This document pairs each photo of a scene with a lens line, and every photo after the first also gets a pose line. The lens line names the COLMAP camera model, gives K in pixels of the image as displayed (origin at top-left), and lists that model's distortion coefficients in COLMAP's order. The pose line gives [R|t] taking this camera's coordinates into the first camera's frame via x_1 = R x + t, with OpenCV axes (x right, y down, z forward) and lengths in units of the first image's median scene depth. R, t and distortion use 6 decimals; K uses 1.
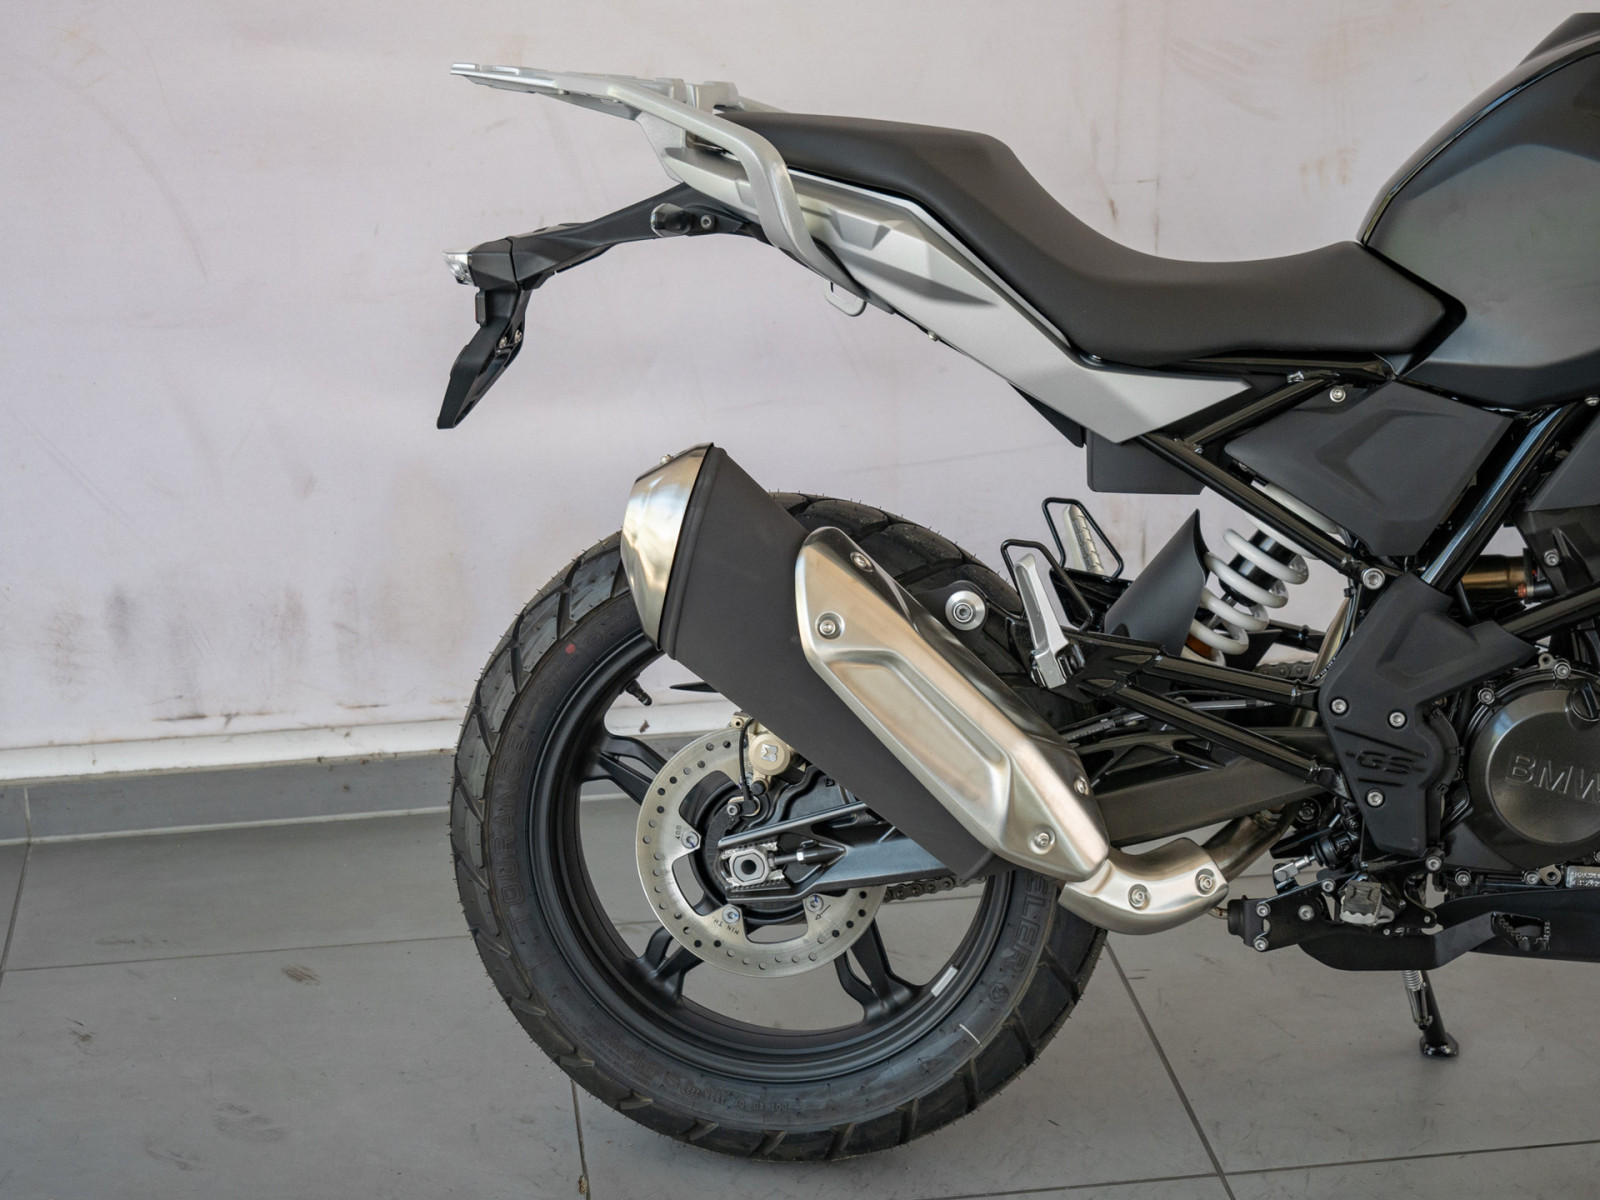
lens RADIAL K [[3044.0, 0, 750.9], [0, 3044.0, 613.3], [0, 0, 1]] dist [0.002317, 0.000000]
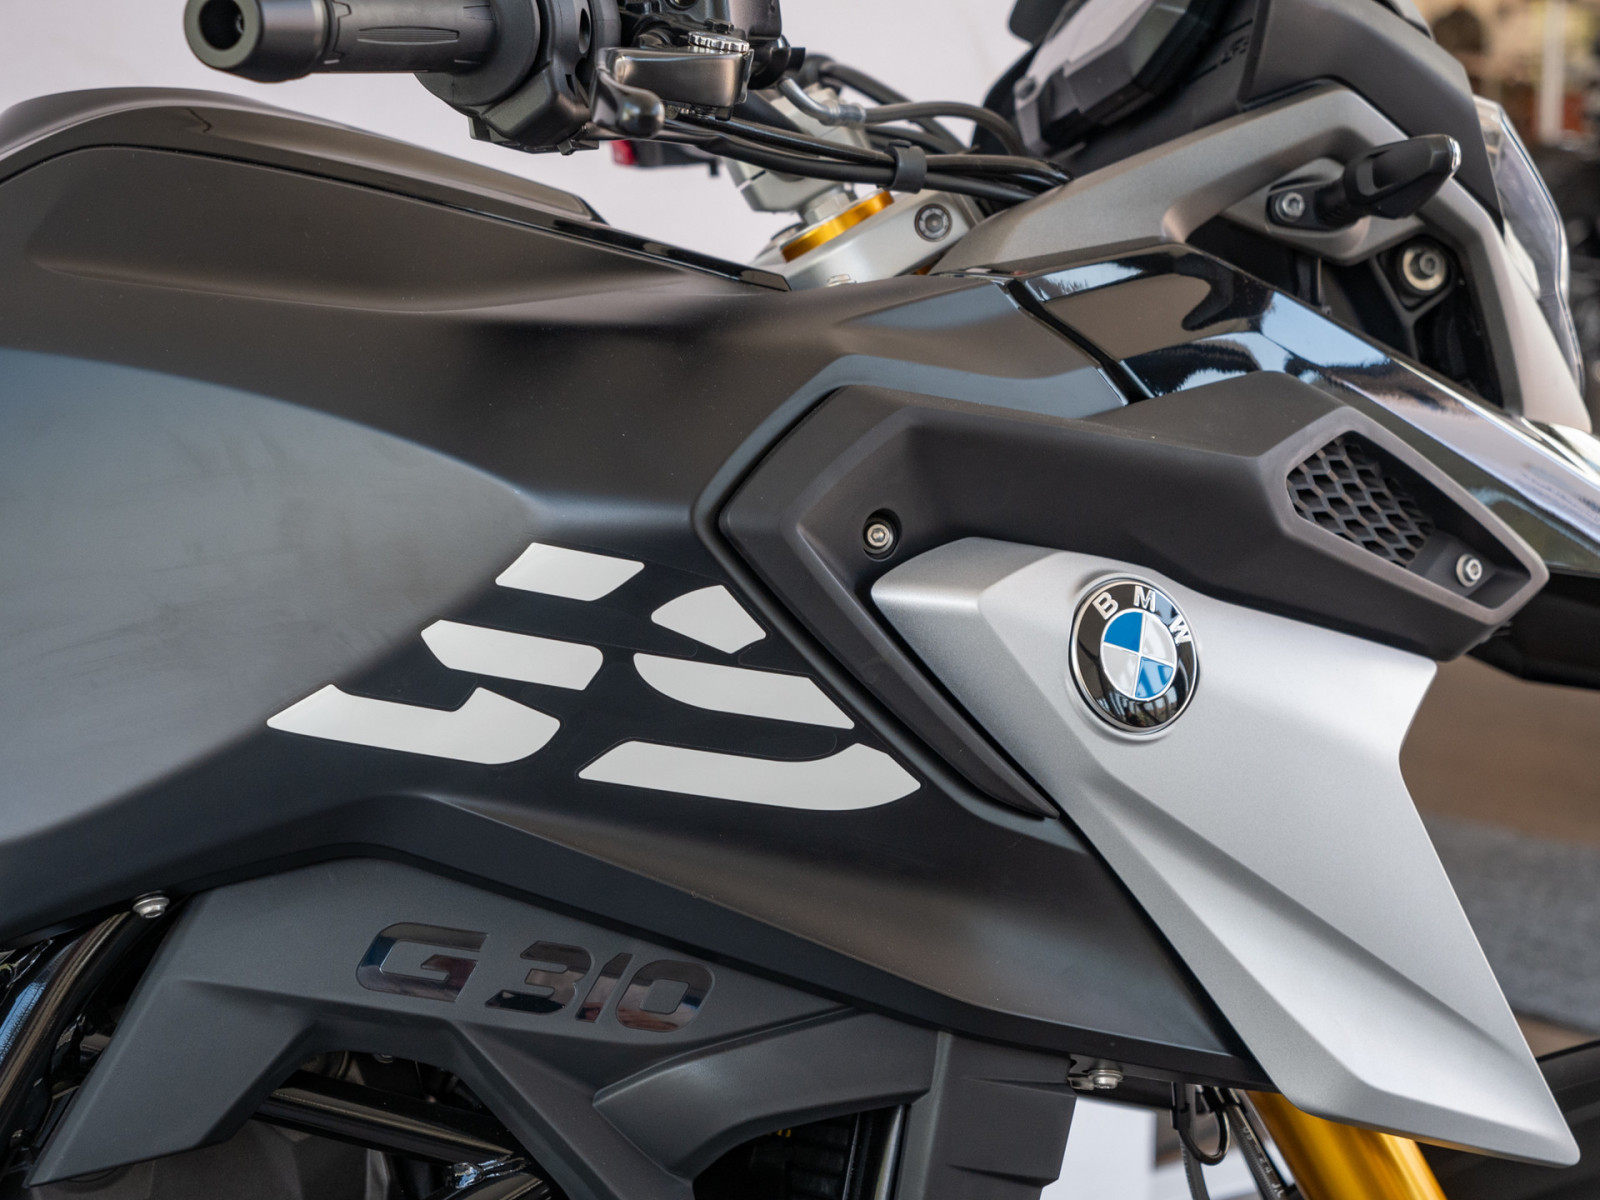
lens RADIAL K [[3350.8, 0, 855.9], [0, 3350.8, 566.7], [0, 0, 1]] dist [0.001181, 0.000000]
pose [[0.852746, -0.042710, 0.520576, 0.113986], [0.165415, 0.967435, -0.191592, -0.009039], [-0.495441, 0.249490, 0.832041, 0.531056]]
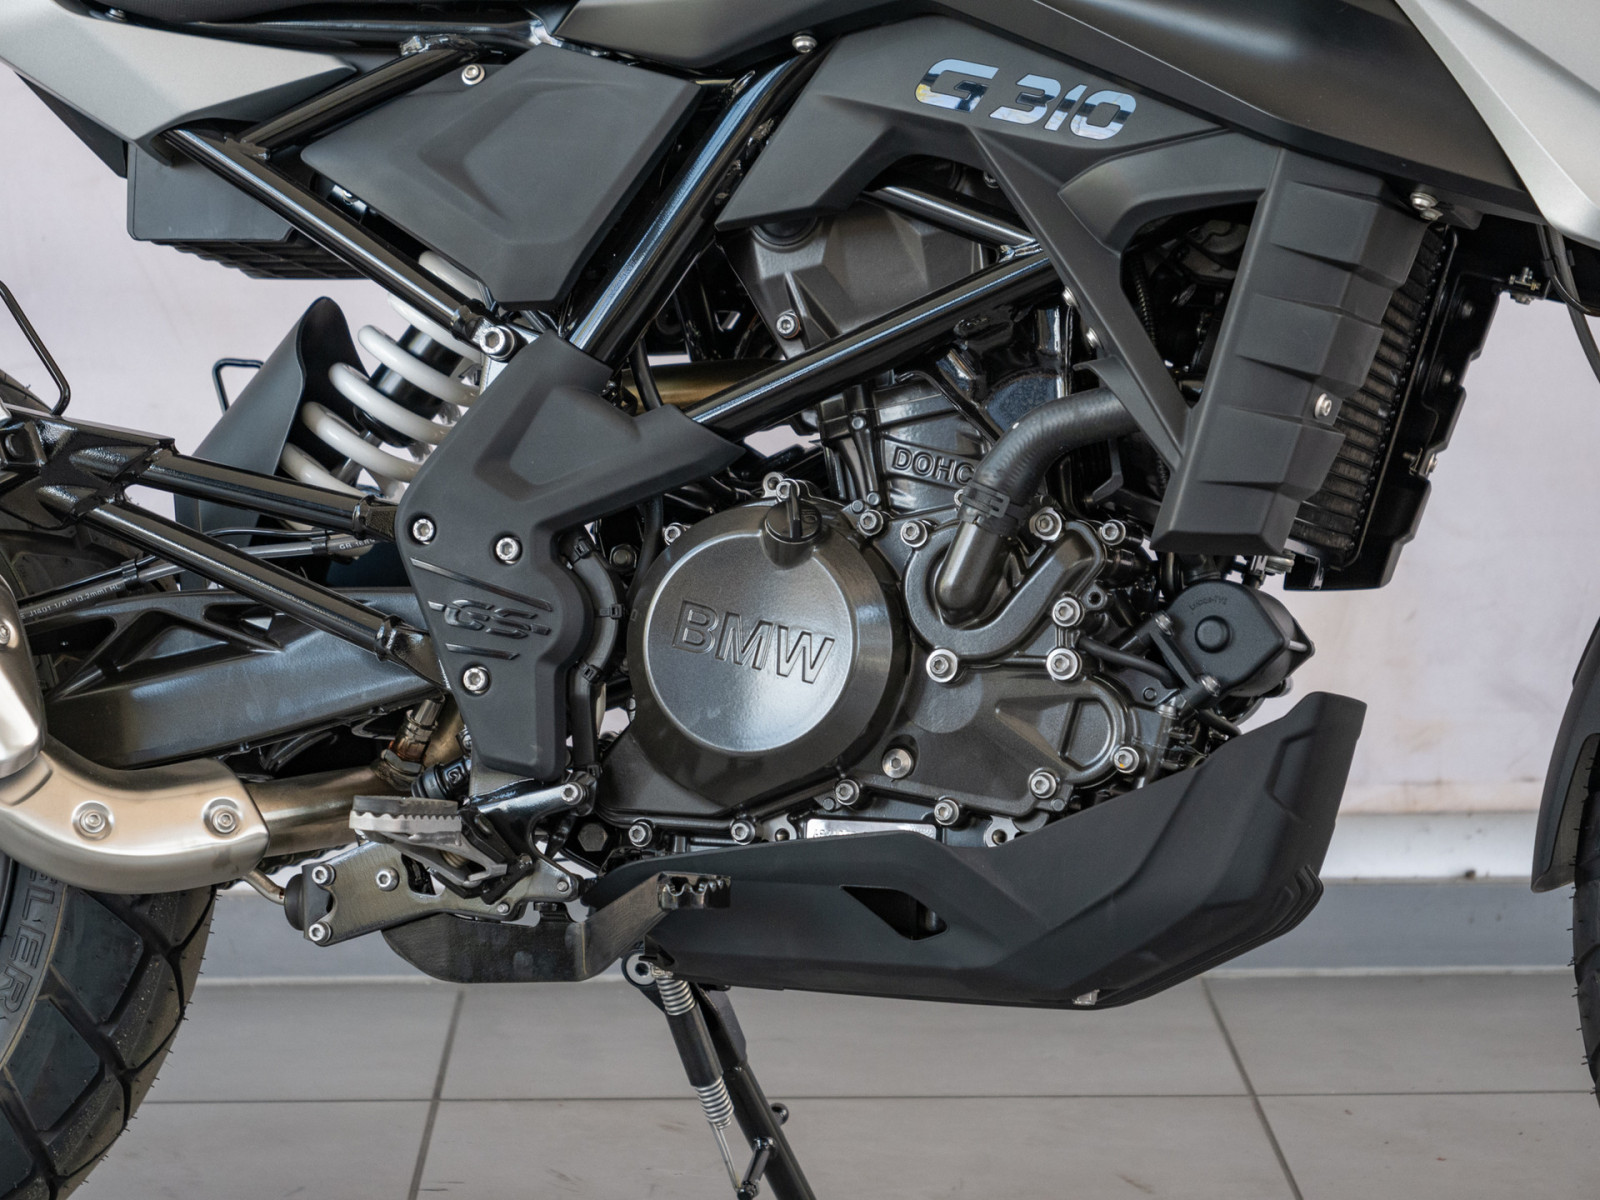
lens RADIAL K [[4086.3, 0, 788.9], [0, 4086.3, 610.6], [0, 0, 1]] dist [0.029897, 0.000000]
pose [[0.994730, 0.032664, -0.097192, 0.350516], [-0.051784, 0.978170, -0.201251, 0.212950], [0.088496, 0.205223, 0.974706, 0.184197]]
